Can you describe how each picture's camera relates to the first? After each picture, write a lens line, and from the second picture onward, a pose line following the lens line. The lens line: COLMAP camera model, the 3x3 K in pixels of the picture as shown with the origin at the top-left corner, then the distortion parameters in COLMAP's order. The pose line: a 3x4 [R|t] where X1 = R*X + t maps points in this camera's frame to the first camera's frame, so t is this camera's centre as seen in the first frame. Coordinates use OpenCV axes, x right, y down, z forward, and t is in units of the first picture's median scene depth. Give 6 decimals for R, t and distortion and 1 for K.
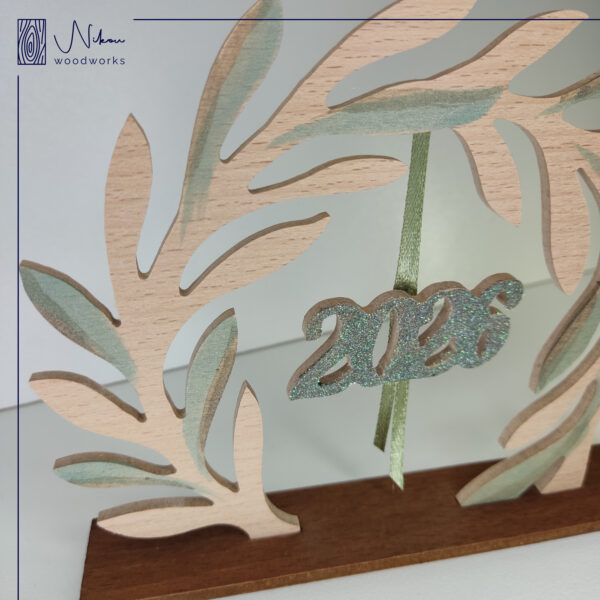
lens RADIAL K [[642.2, 0, 297.7], [0, 642.2, 296.5], [0, 0, 1]] dist [-0.003281, 0.000000]
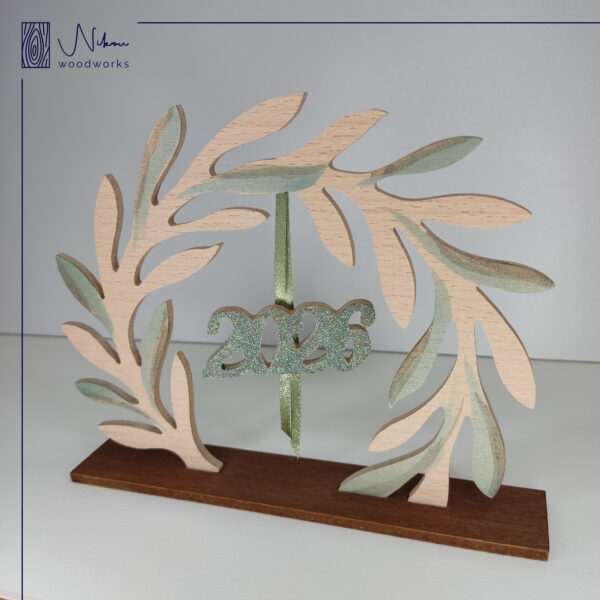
lens RADIAL K [[626.6, 0, 294.8], [0, 626.6, 297.9], [0, 0, 1]] dist [-0.005512, 0.000000]
pose [[0.875750, 0.127617, -0.465591, 0.908736], [-0.167087, 0.984946, -0.044309, 0.032985], [0.452928, 0.116598, 0.883890, -0.209483]]
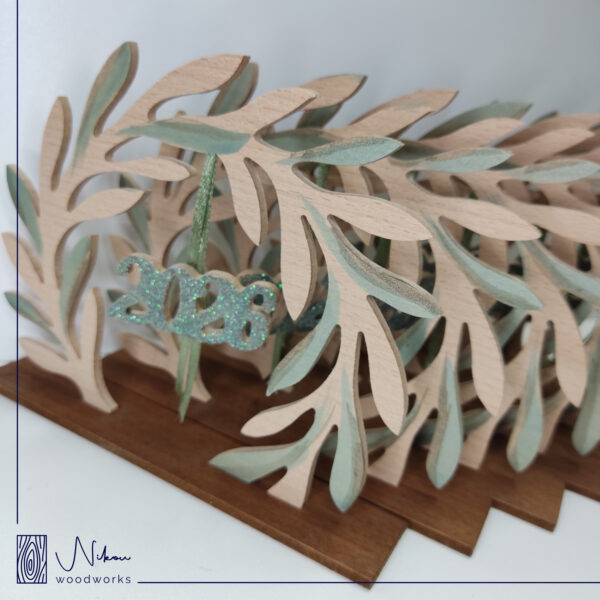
lens RADIAL K [[626.6, 0, 302.6], [0, 626.6, 304.2], [0, 0, 1]] dist [-0.005512, 0.000000]
pose [[0.766542, 0.364209, -0.528928, 1.200251], [-0.416757, 0.908757, 0.021772, -0.070419], [0.488597, 0.203745, 0.848387, -0.007066]]
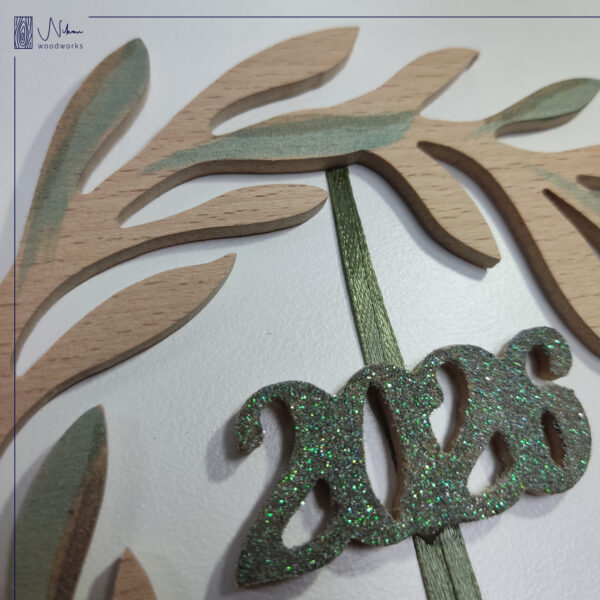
lens RADIAL K [[626.6, 0, 296.8], [0, 626.6, 300.3], [0, 0, 1]] dist [-0.005512, 0.000000]
pose [[0.985913, -0.162461, 0.039771, 0.082702], [0.143668, 0.700812, -0.698729, 0.418609], [0.085644, 0.694600, 0.714280, 0.531428]]
